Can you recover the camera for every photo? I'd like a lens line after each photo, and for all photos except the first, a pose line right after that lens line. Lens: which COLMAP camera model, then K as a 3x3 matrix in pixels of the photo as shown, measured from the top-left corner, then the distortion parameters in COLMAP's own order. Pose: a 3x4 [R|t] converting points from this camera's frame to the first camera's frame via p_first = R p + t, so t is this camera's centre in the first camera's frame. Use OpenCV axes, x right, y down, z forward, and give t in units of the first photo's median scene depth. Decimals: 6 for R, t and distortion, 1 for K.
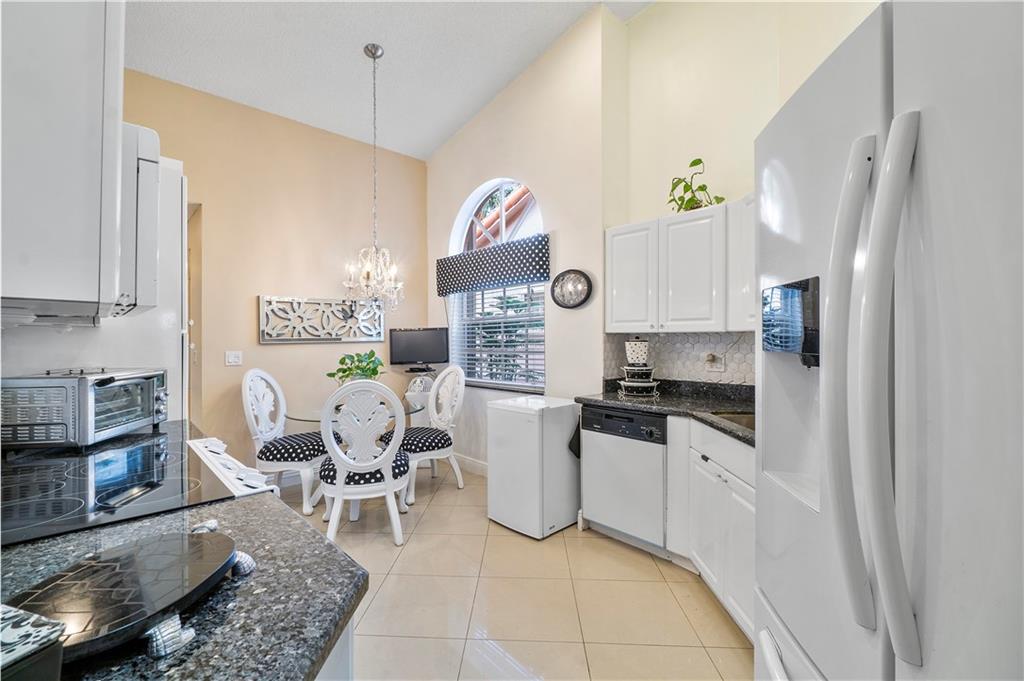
lens RADIAL K [[437.2, 0, 506.0], [0, 437.2, 336.5], [0, 0, 1]] dist [-0.002369, 0.000031]
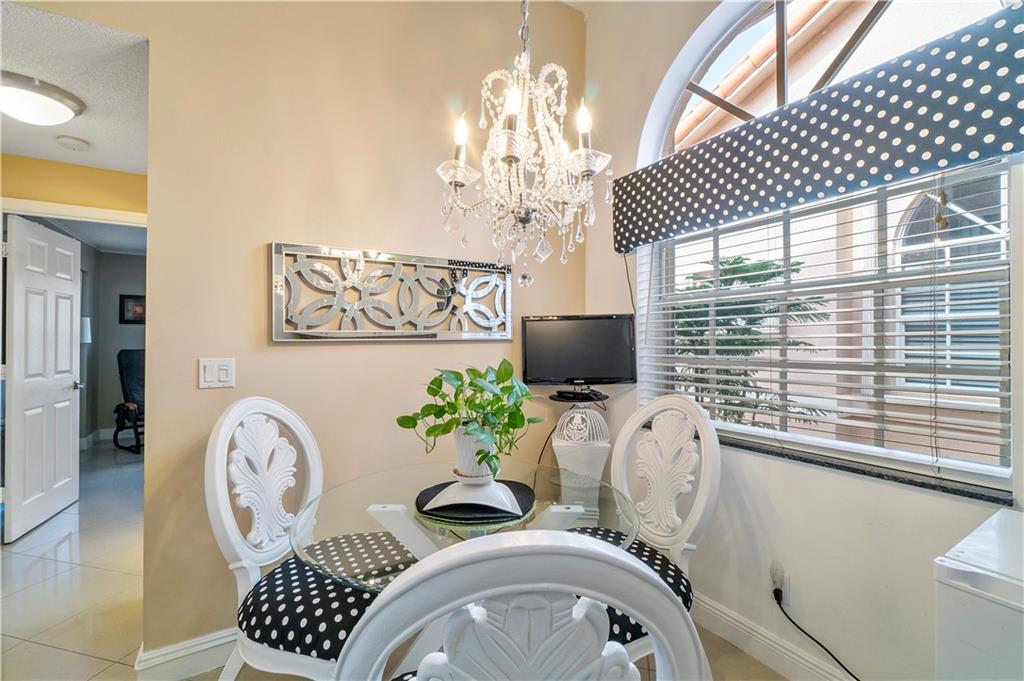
lens RADIAL K [[437.2, 0, 506.0], [0, 437.2, 336.5], [0, 0, 1]] dist [-0.002369, 0.000031]
pose [[0.979099, 0.004875, -0.203324, -0.188612], [-0.006181, 0.999964, -0.005786, 0.010275], [0.203288, 0.006922, 0.979094, 0.510548]]
